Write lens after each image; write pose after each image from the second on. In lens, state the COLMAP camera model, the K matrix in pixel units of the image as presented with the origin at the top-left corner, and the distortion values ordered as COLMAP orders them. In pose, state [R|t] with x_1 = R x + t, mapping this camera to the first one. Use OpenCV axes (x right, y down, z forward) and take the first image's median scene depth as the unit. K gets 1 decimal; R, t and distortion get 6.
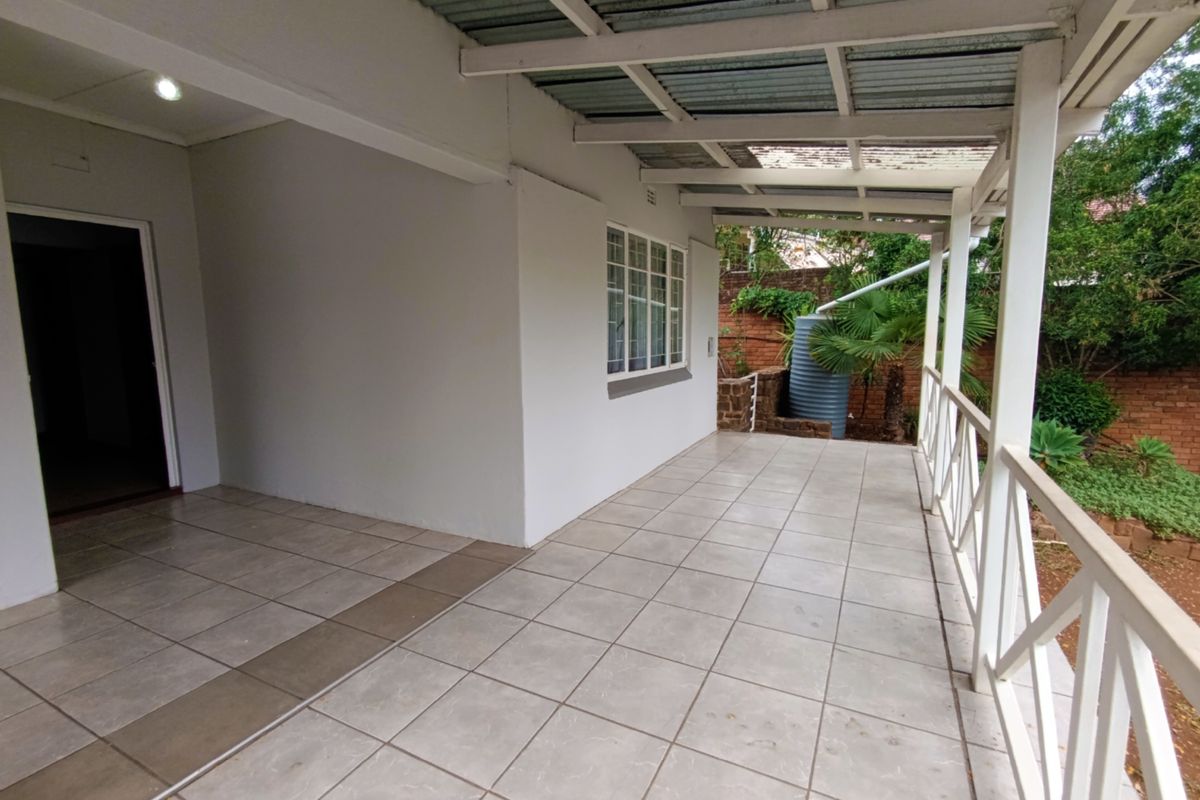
lens RADIAL K [[558.5, 0, 600.0], [0, 558.5, 400.0], [0, 0, 1]] dist [-0.000971, -0.000031]
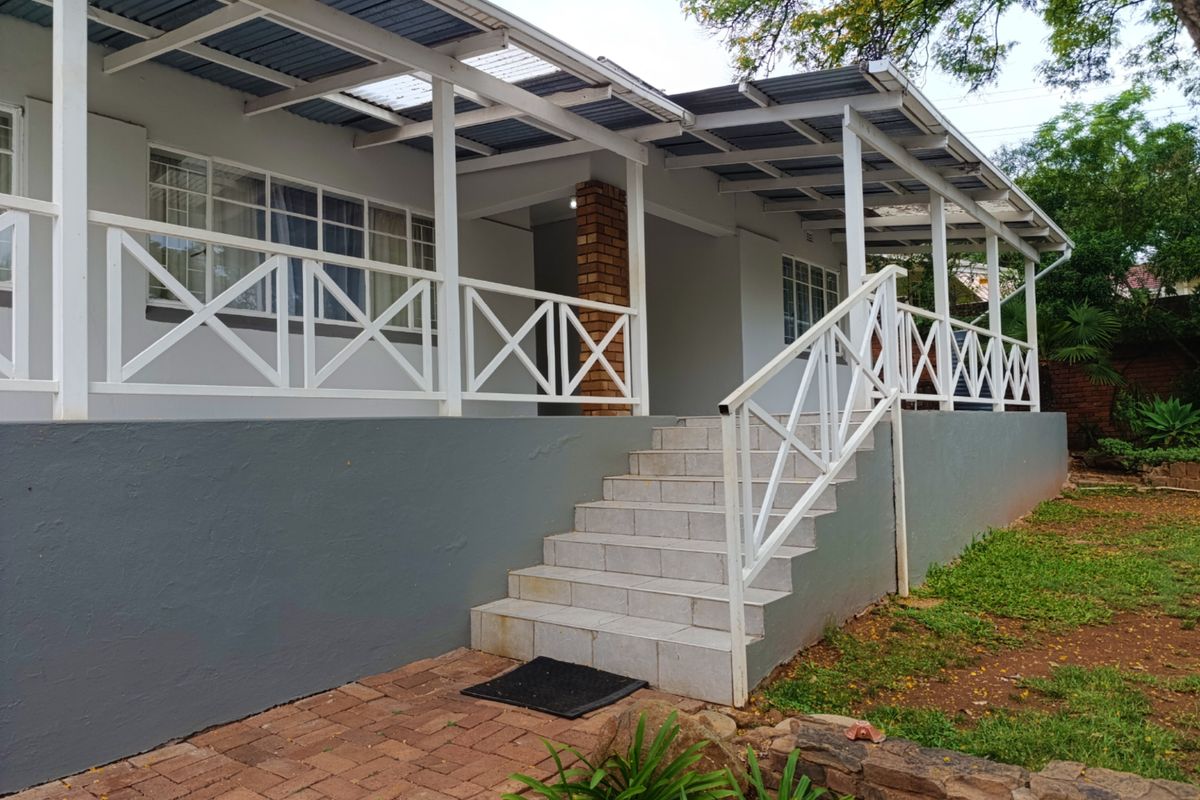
lens RADIAL K [[813.8, 0, 600.0], [0, 813.8, 400.0], [0, 0, 1]] dist [0.025274, -0.000071]
pose [[0.982185, -0.021899, -0.186638, -0.079807], [-0.008420, 0.987060, -0.160128, 0.526900], [0.187730, 0.158847, 0.969291, -1.449188]]
